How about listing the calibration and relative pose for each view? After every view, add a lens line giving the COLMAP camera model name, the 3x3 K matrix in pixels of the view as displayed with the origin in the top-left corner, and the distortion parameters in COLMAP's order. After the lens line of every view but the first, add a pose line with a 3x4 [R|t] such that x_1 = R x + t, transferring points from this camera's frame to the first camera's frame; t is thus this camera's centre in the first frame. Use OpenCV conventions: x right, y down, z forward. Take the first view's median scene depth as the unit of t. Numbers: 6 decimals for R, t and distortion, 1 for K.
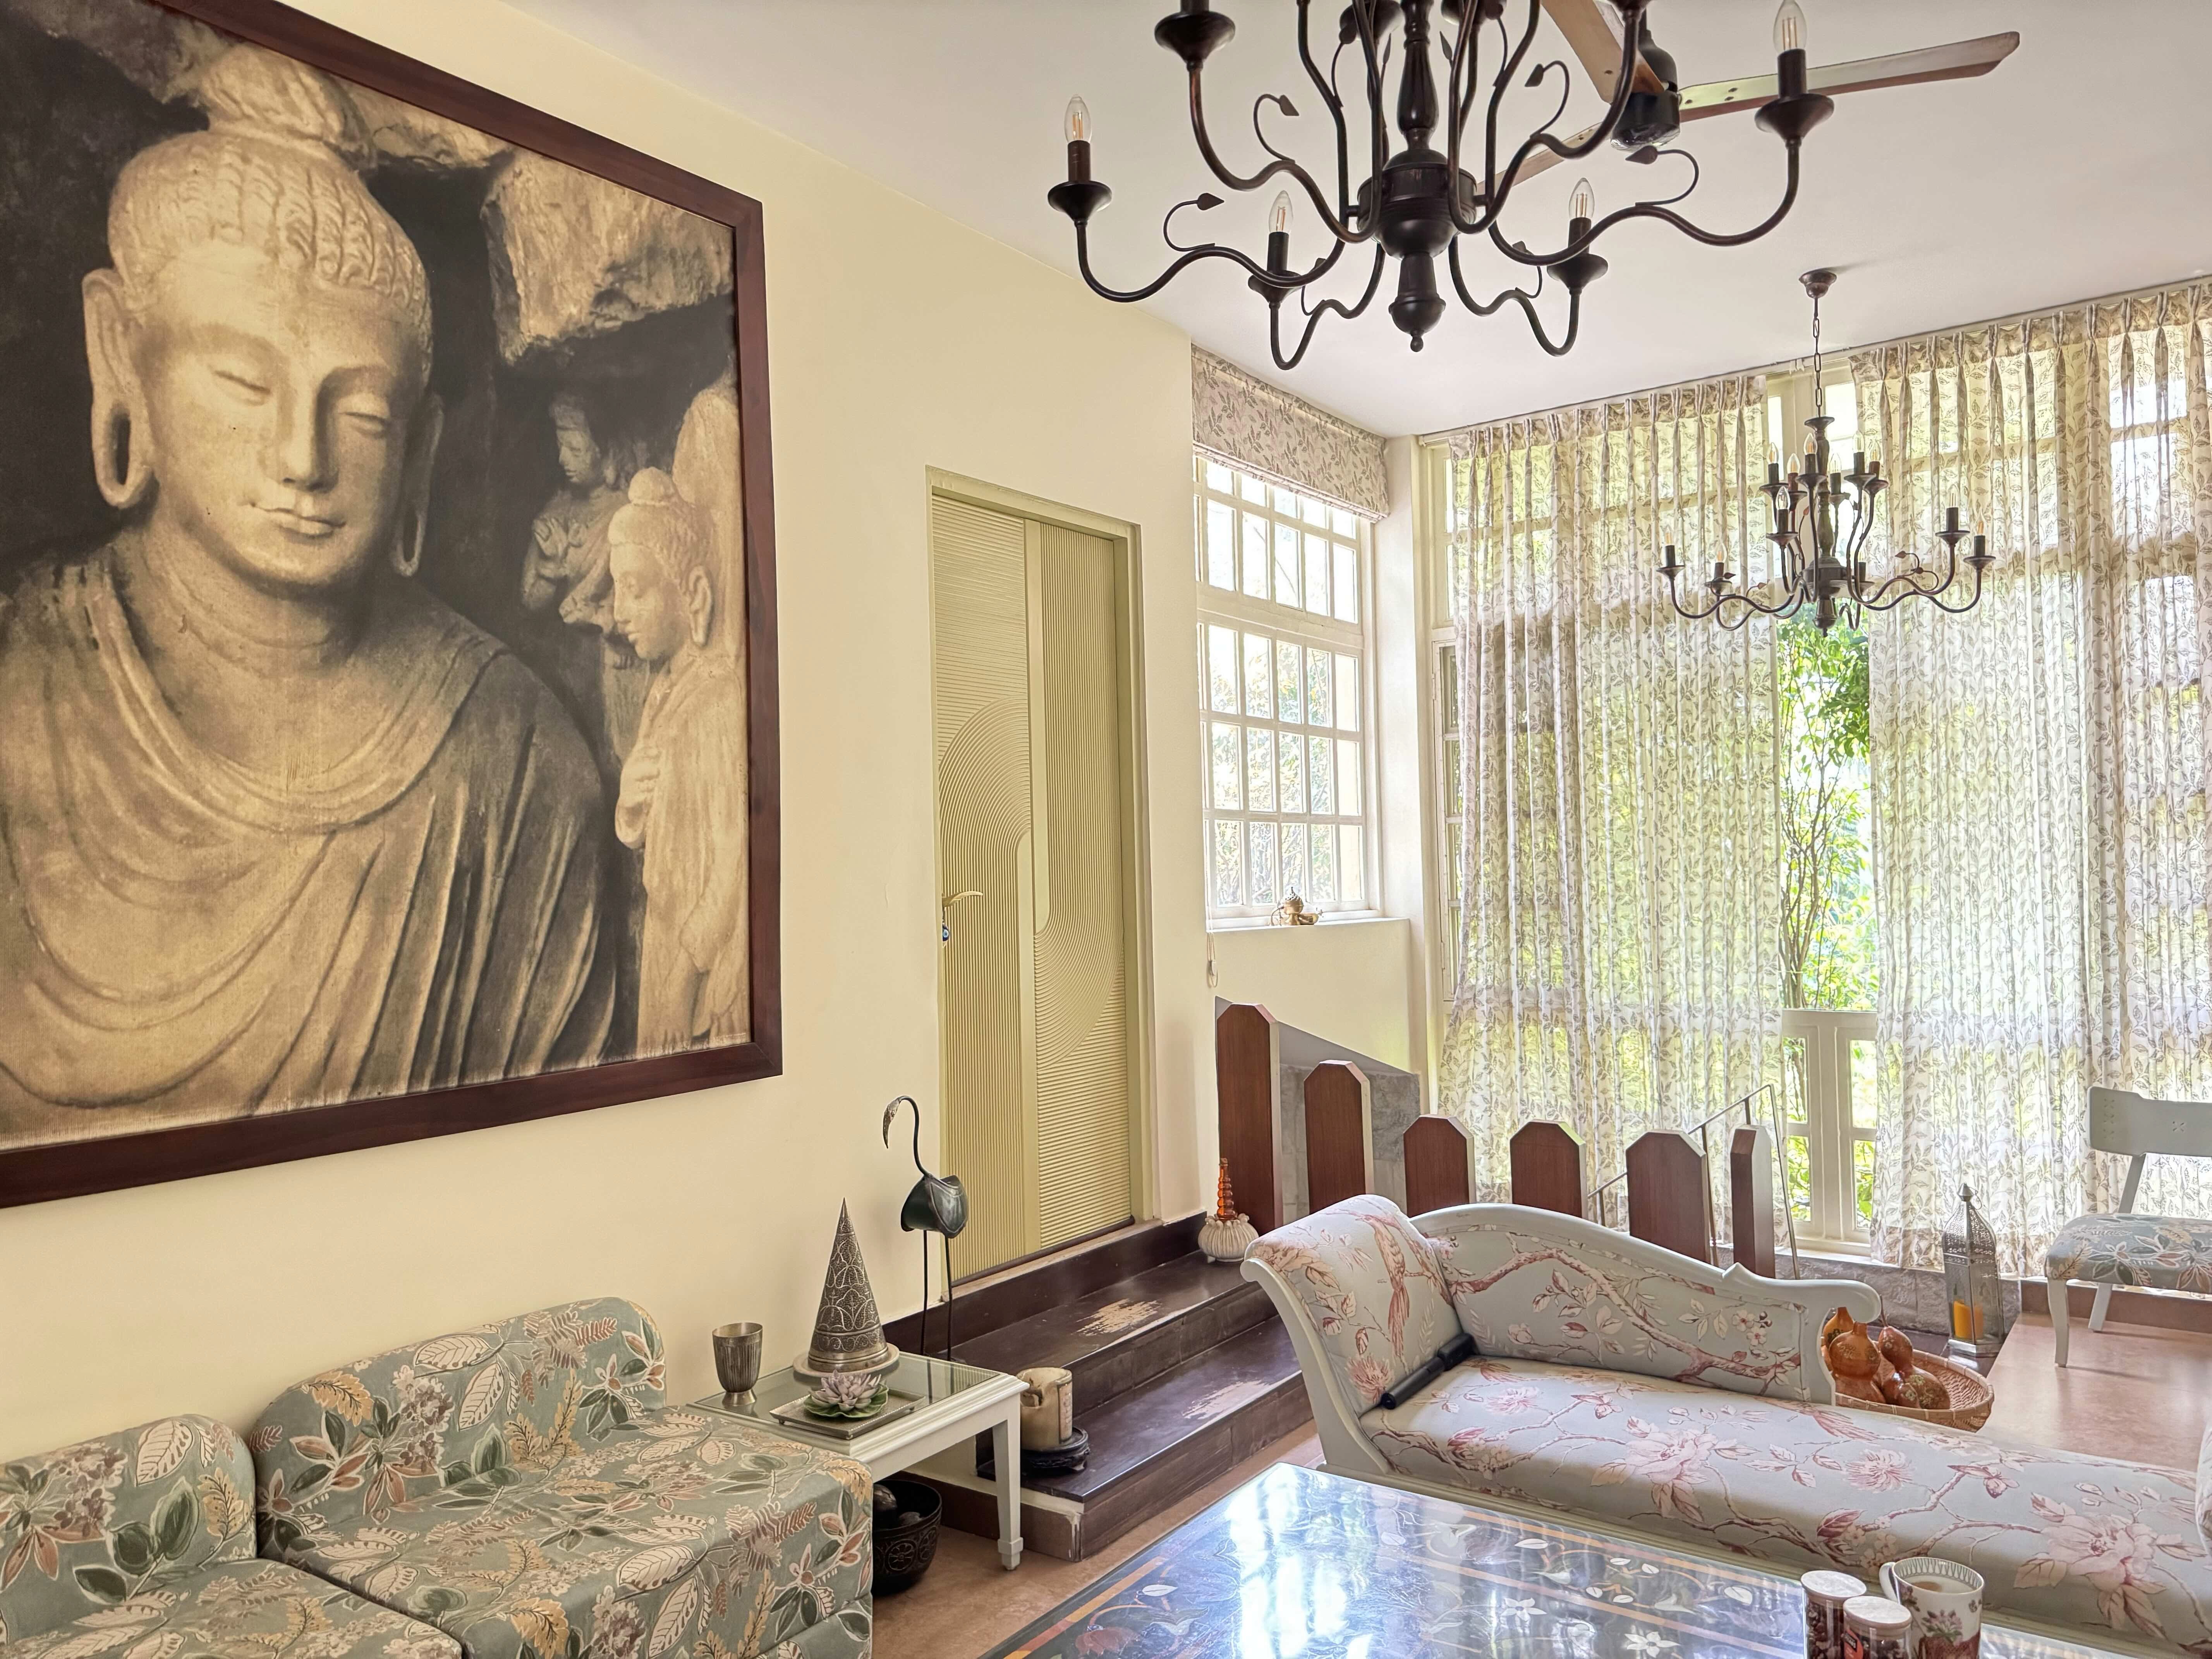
lens RADIAL K [[1573.7, 0, 1097.6], [0, 1573.7, 820.0], [0, 0, 1]] dist [0.016162, -0.017103]
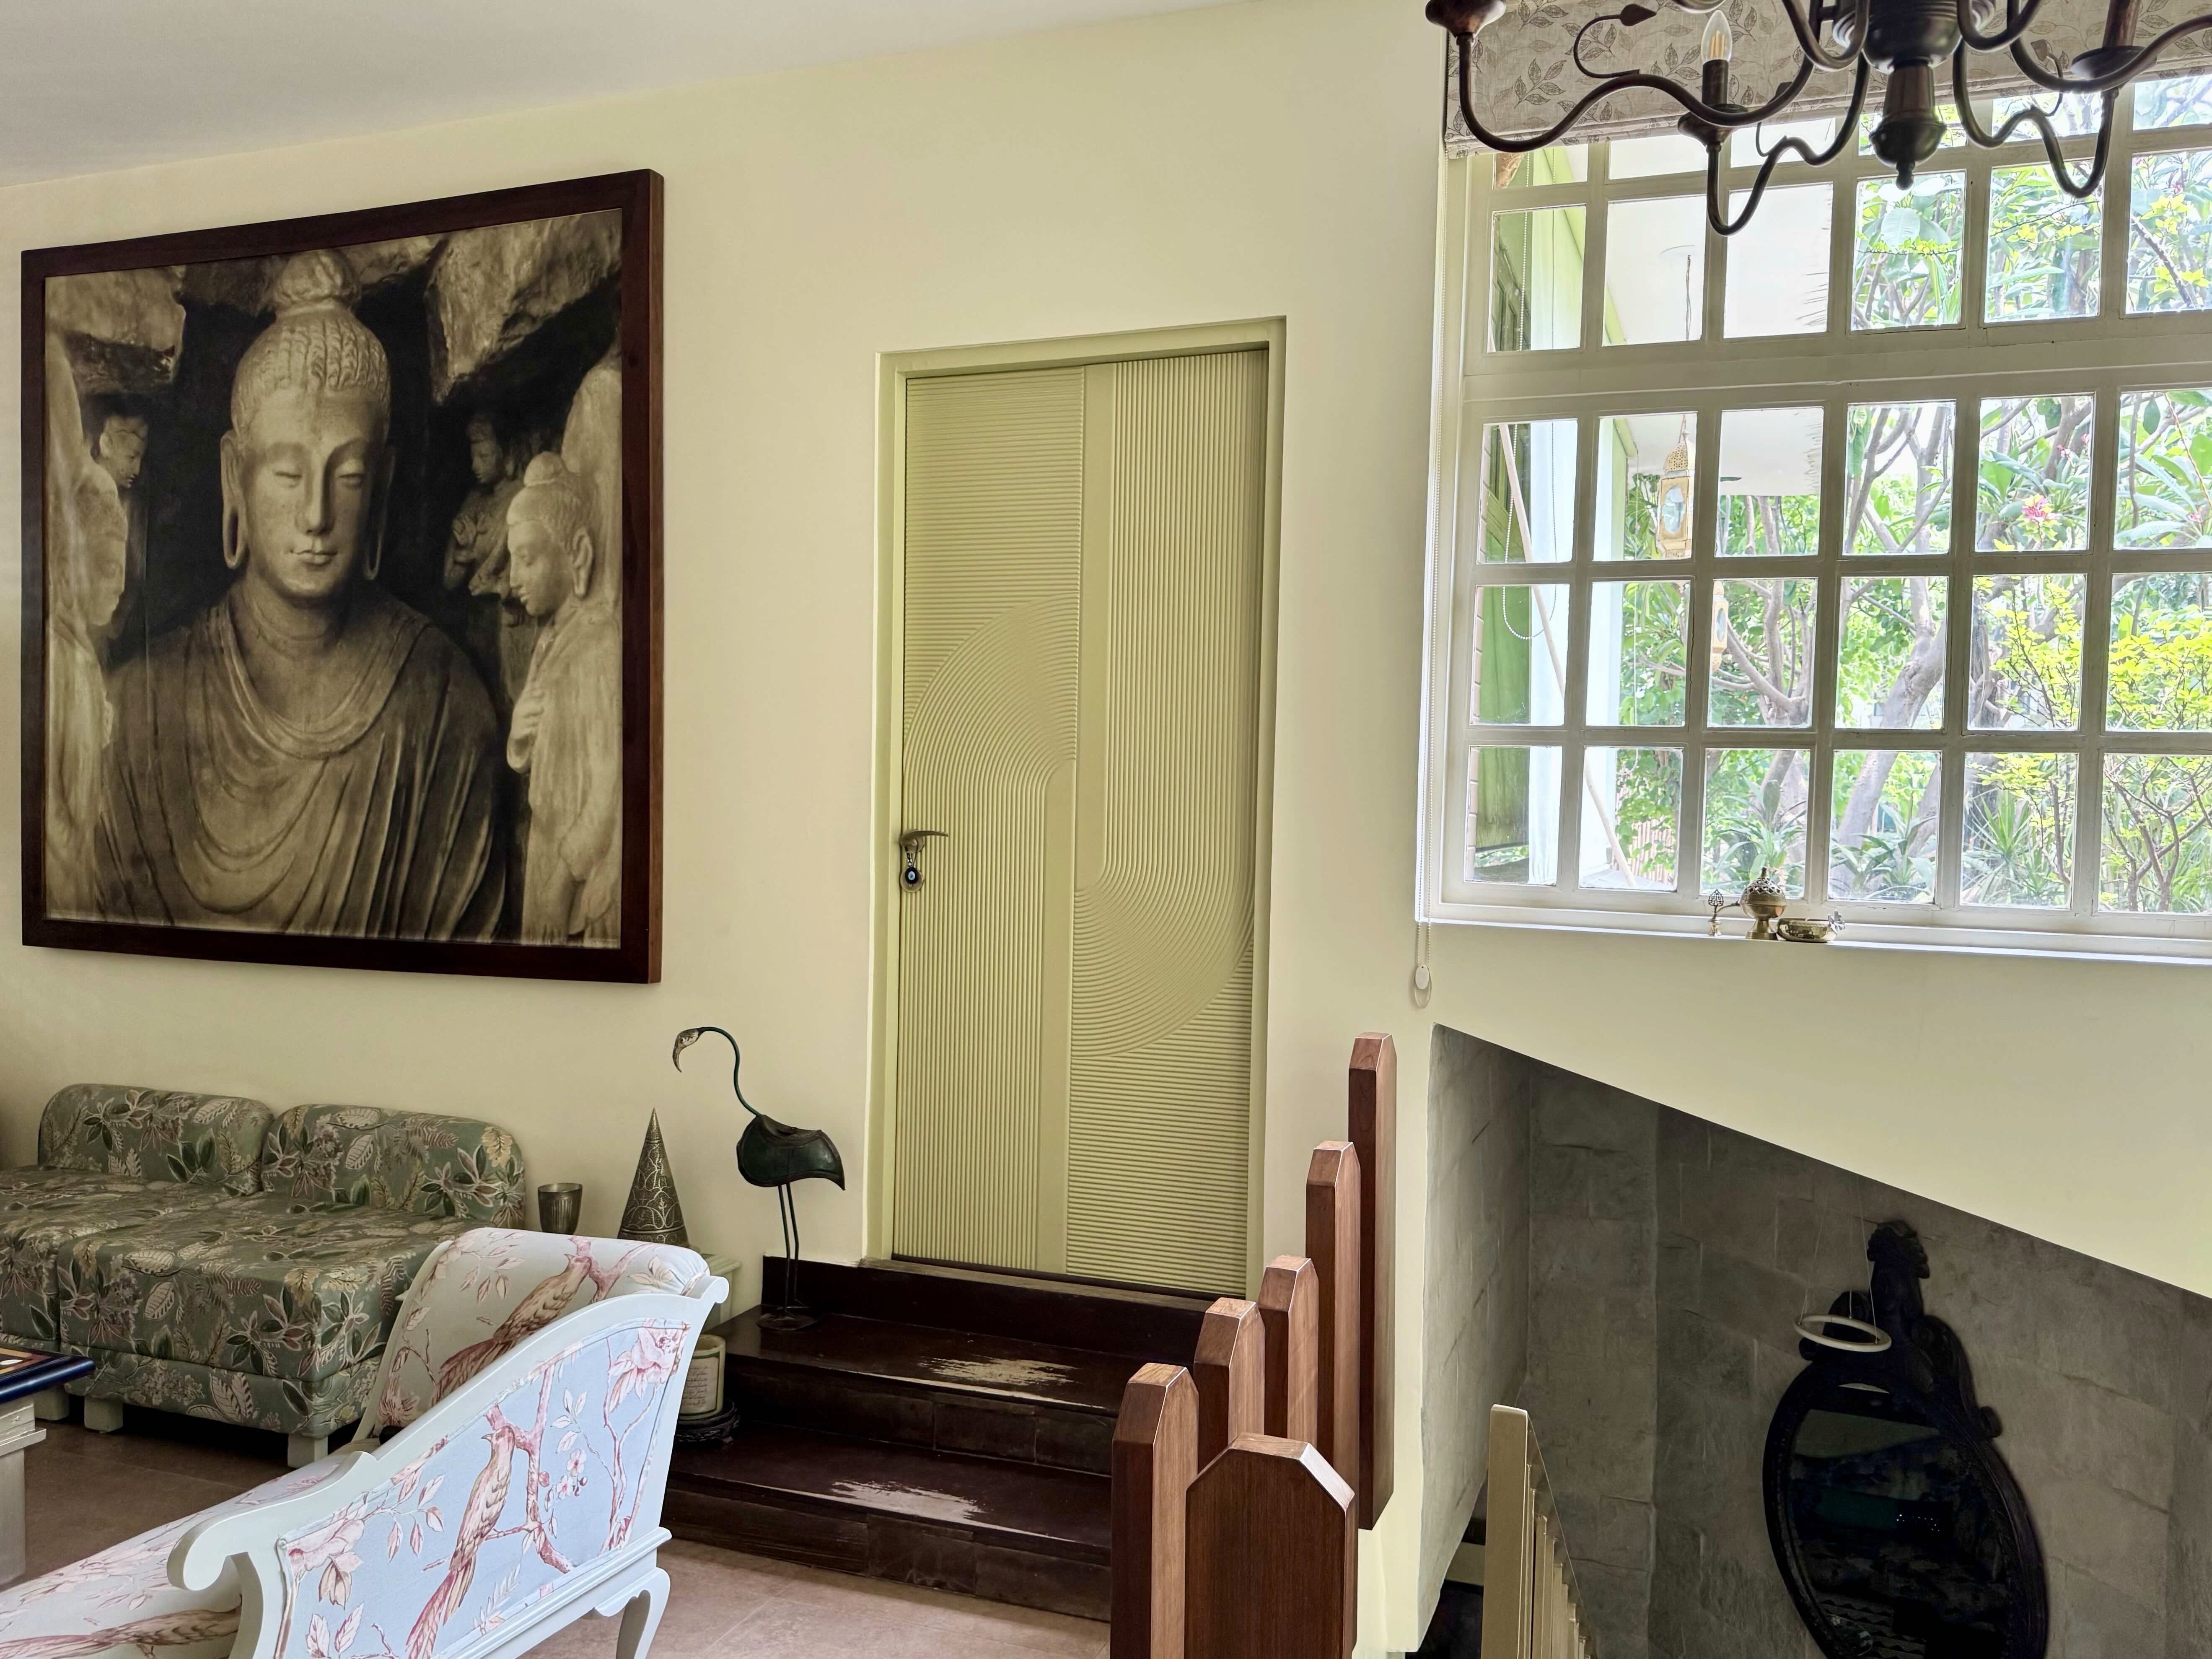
lens RADIAL K [[1719.6, 0, 1149.4], [0, 1719.6, 835.8], [0, 0, 1]] dist [-0.006062, 0.007898]
pose [[0.276865, 0.051353, -0.959536, 1.260953], [0.005337, 0.998473, 0.054977, -0.004460], [0.960894, -0.020343, 0.276168, 1.233520]]
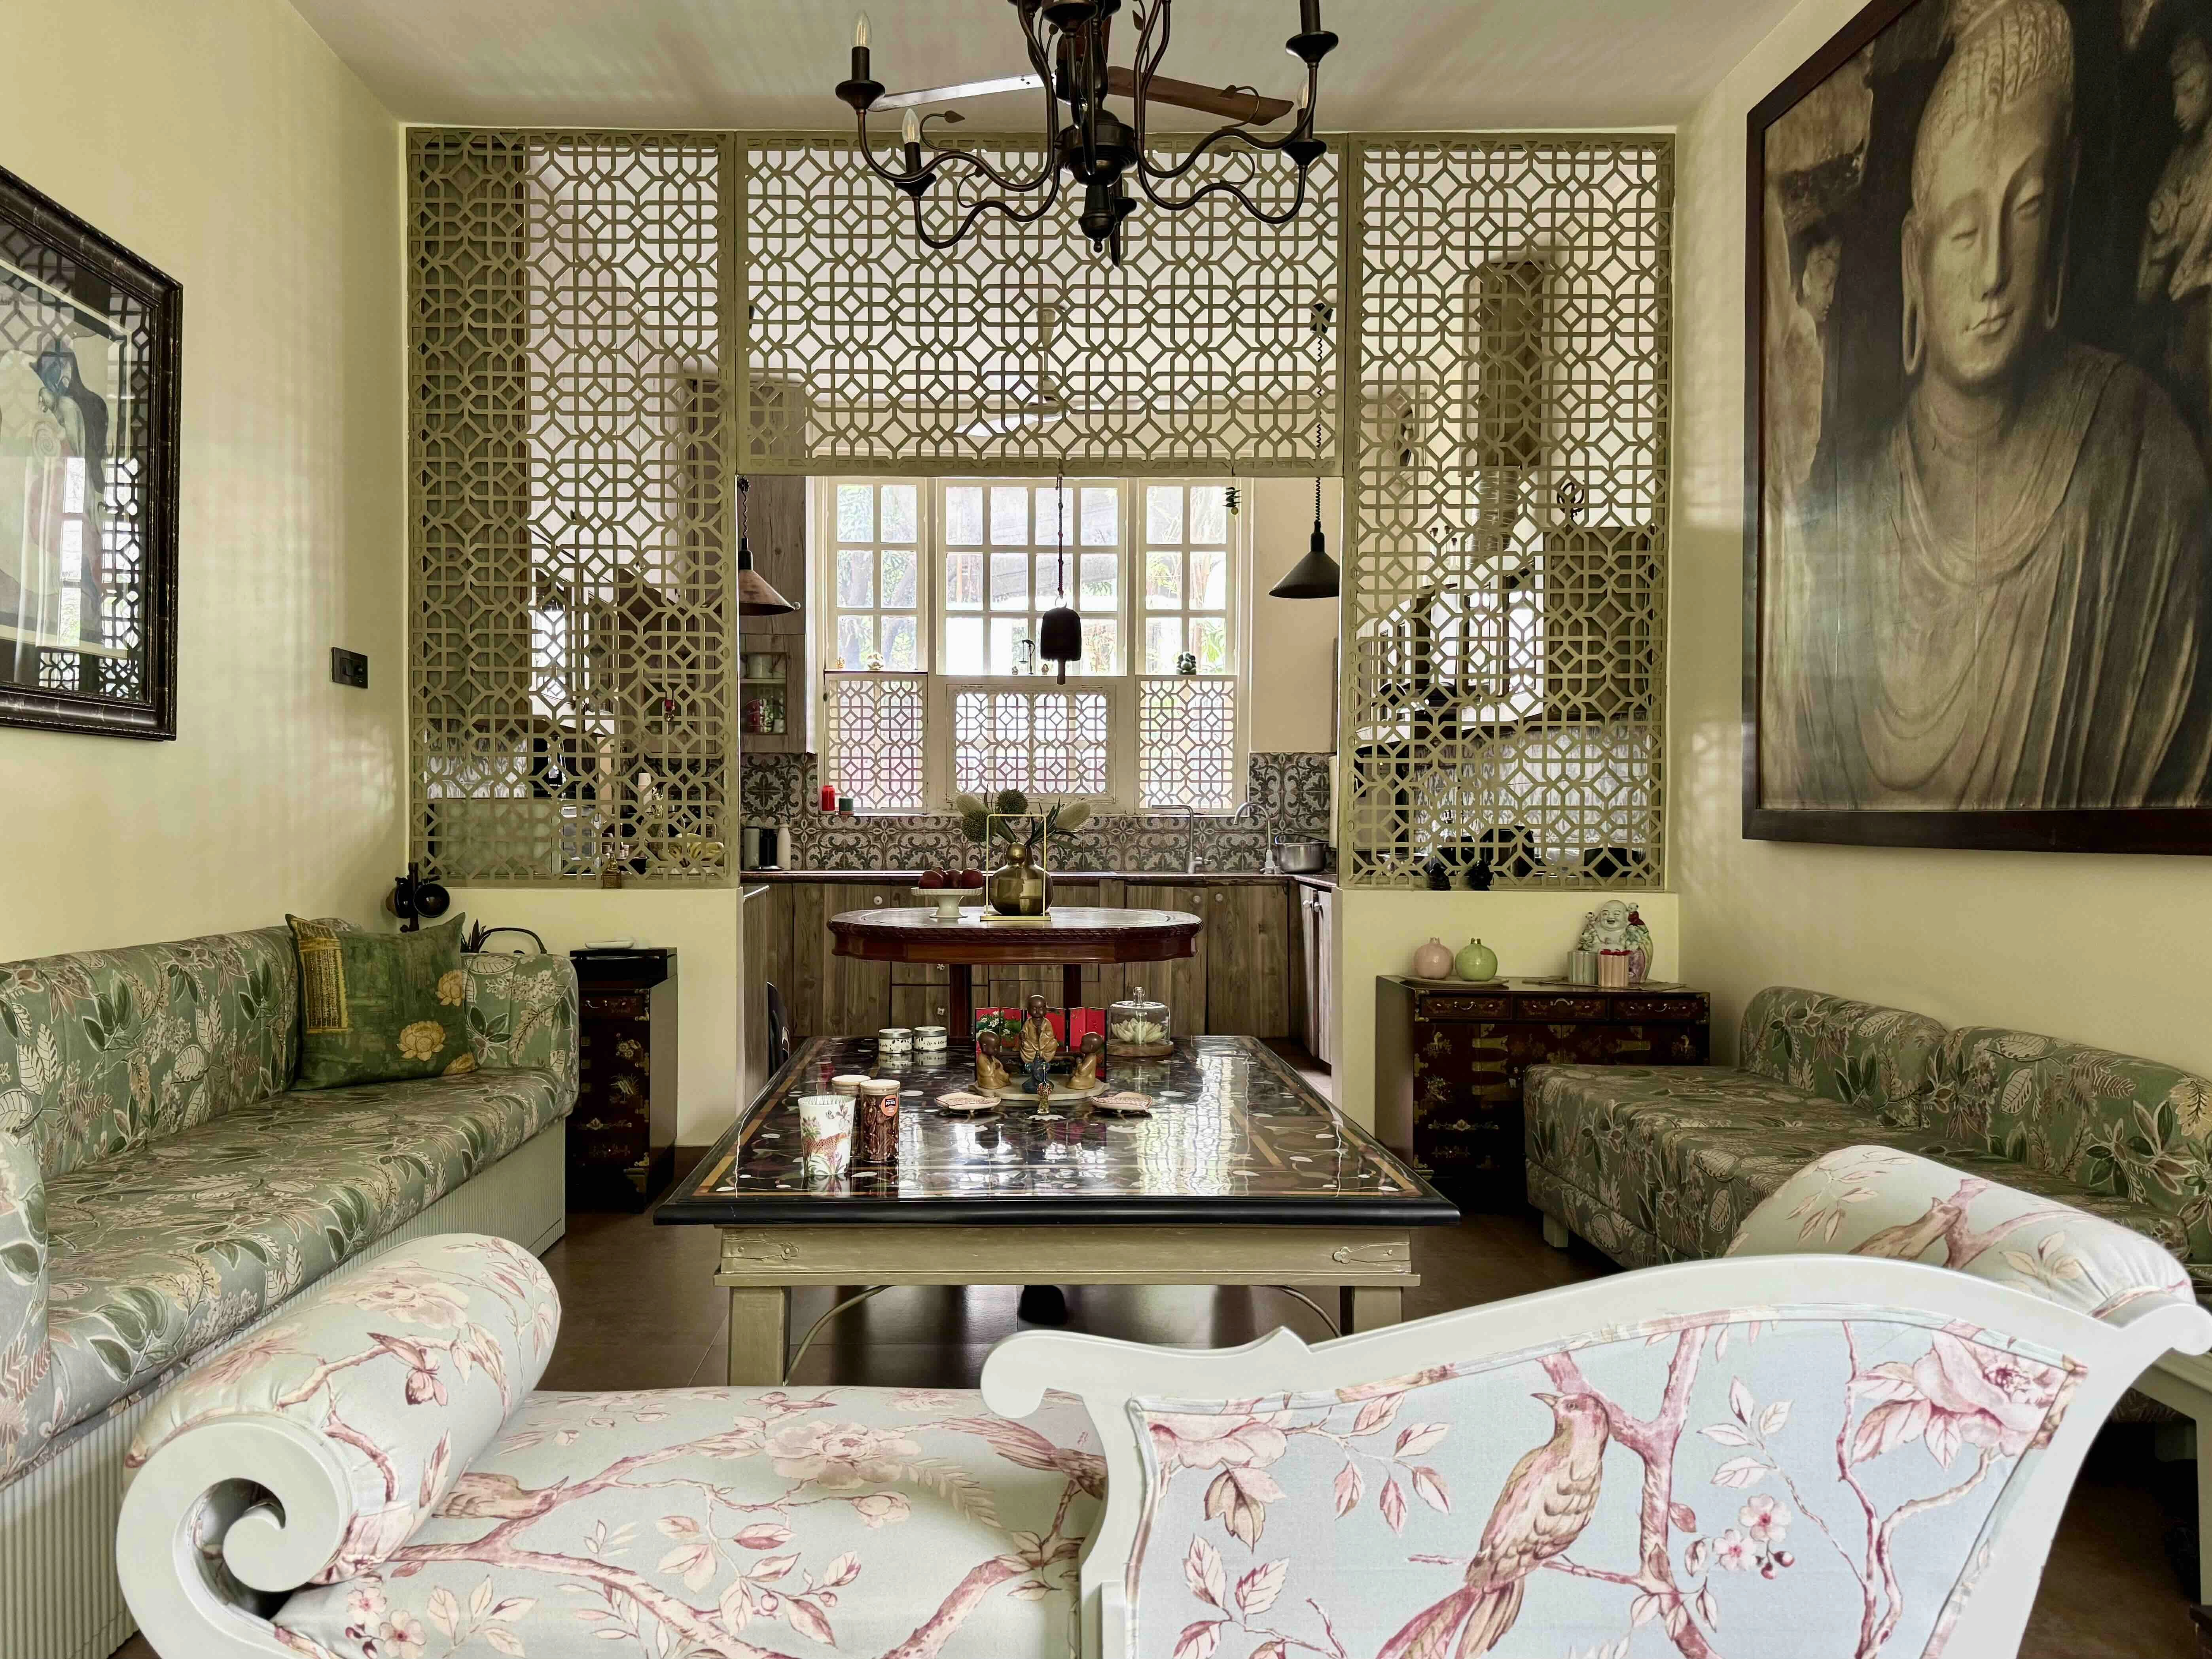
lens RADIAL K [[1614.7, 0, 1006.3], [0, 1614.7, 839.6], [0, 0, 1]] dist [0.012910, -0.010391]
pose [[-0.802789, 0.034372, -0.595272, 0.794984], [0.038742, 0.999234, 0.005450, 0.156802], [0.595003, -0.018687, -0.803506, 1.444430]]
